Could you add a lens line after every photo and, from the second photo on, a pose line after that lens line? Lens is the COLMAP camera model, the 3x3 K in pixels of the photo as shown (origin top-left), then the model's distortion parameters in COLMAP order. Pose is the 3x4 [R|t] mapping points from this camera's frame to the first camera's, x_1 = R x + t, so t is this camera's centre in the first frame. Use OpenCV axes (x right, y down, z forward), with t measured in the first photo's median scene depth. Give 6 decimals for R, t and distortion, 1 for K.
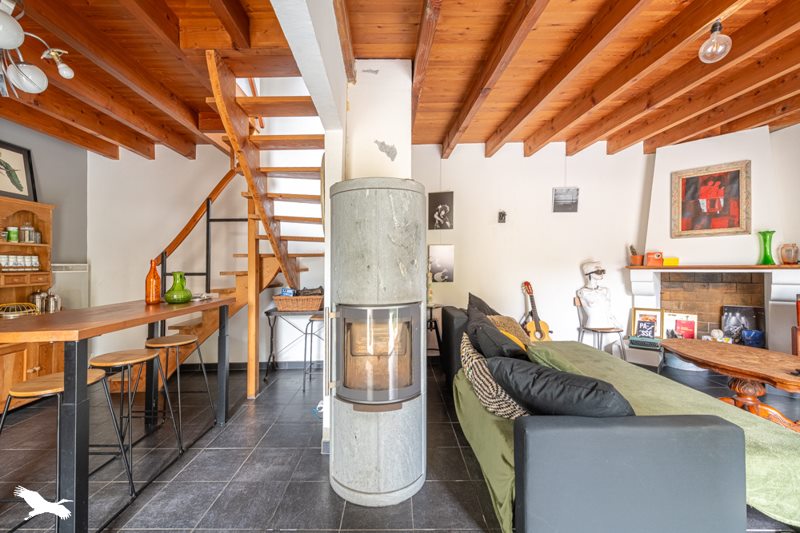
lens RADIAL K [[346.6, 0, 401.3], [0, 346.6, 254.4], [0, 0, 1]] dist [0.004137, 0.000178]
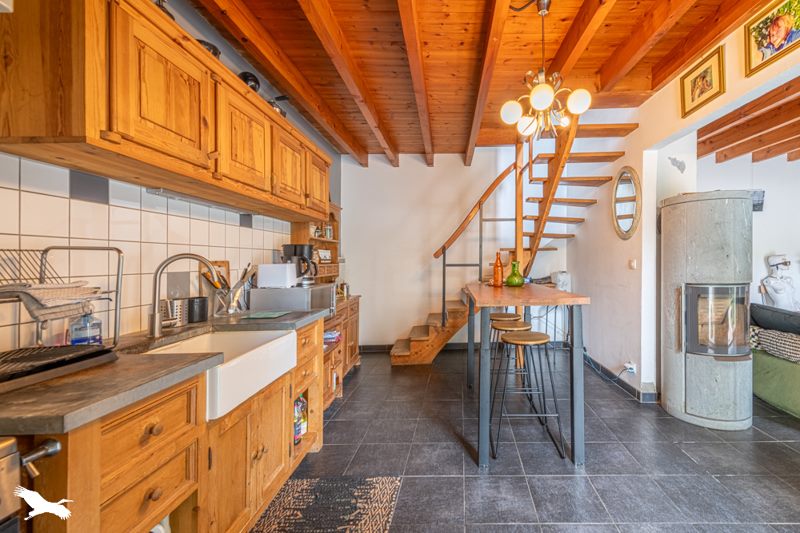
lens RADIAL K [[374.7, 0, 400.9], [0, 374.7, 253.1], [0, 0, 1]] dist [0.002742, 0.000741]
pose [[0.999970, -0.002227, 0.007475, -0.760745], [0.002196, 0.999989, 0.004209, 0.008926], [-0.007484, -0.004192, 0.999963, -0.257201]]
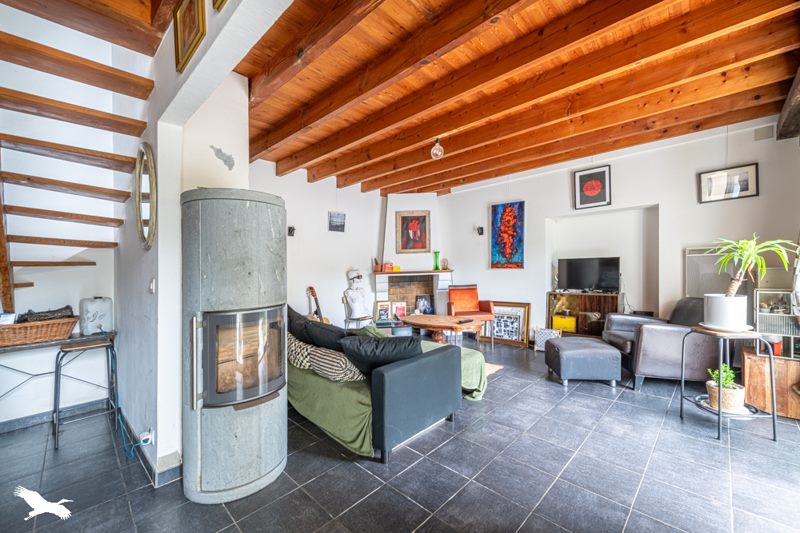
lens RADIAL K [[331.2, 0, 420.9], [0, 331.2, 267.5], [0, 0, 1]] dist [0.000664, 0.000082]
pose [[0.643356, -0.003962, 0.765557, -0.294303], [0.000367, 0.999988, 0.004866, 0.007258], [-0.765567, -0.002849, 0.643349, -0.037019]]
